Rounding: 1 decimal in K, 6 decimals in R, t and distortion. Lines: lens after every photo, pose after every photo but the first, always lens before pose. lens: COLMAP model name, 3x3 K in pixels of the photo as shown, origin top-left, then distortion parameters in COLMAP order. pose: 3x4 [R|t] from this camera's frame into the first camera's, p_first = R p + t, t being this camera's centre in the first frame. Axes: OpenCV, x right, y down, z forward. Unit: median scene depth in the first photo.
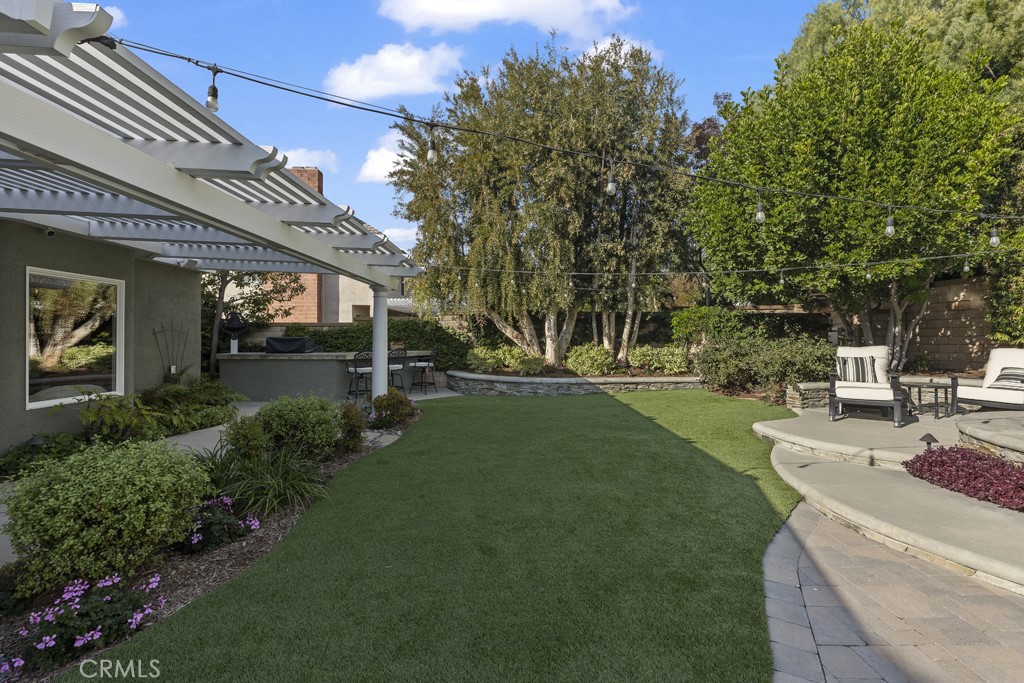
lens RADIAL K [[466.2, 0, 512.0], [0, 466.2, 341.5], [0, 0, 1]] dist [0.034814, 0.000390]
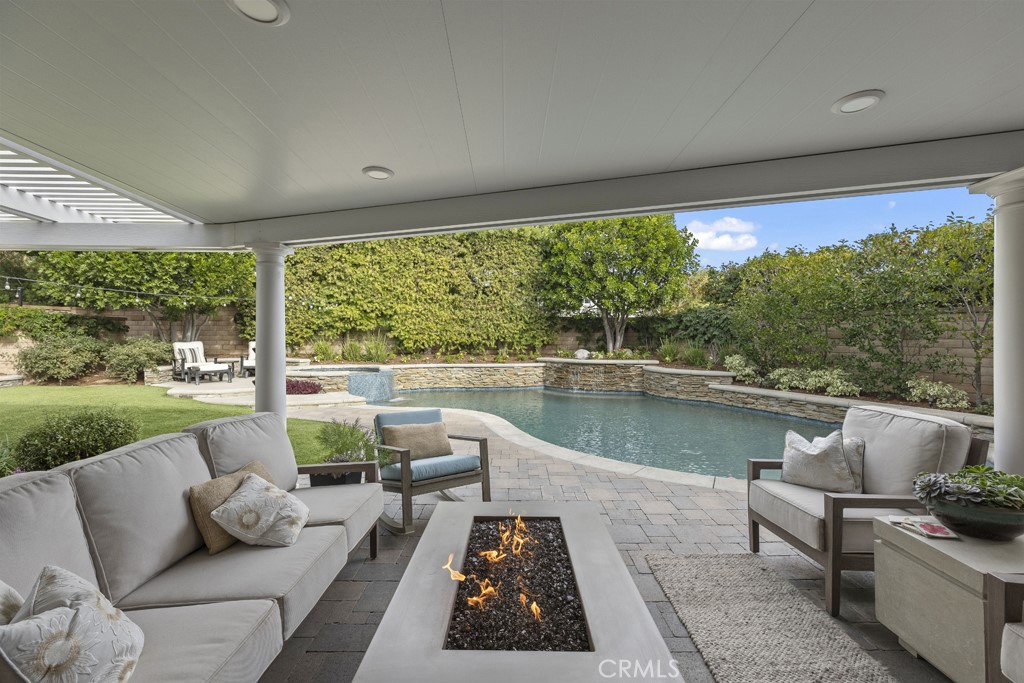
lens RADIAL K [[466.2, 0, 512.0], [0, 466.2, 341.5], [0, 0, 1]] dist [0.034814, 0.000390]
pose [[0.042318, -0.010057, 0.999054, -0.636197], [0.007485, 0.999924, 0.009748, 0.000887], [-0.999076, 0.007065, 0.042390, -0.142247]]
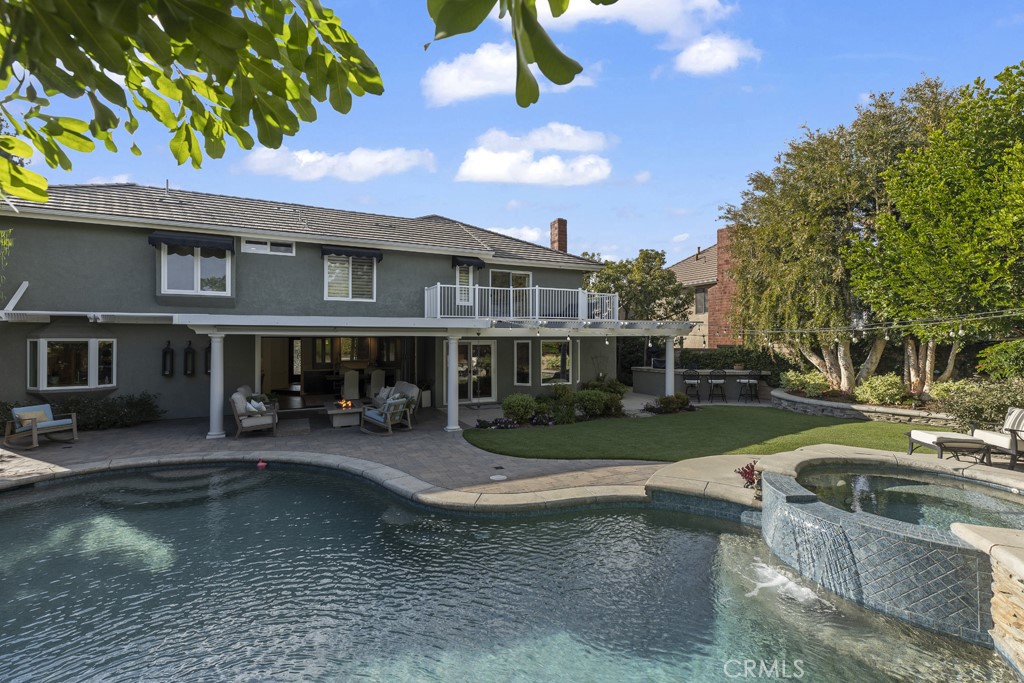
lens RADIAL K [[466.2, 0, 512.0], [0, 466.2, 341.5], [0, 0, 1]] dist [0.034814, 0.000390]
pose [[0.447350, 0.000107, -0.894359, 0.808420], [-0.003472, 0.999993, -0.001617, -0.069798], [0.894352, 0.003829, 0.447347, -0.258156]]
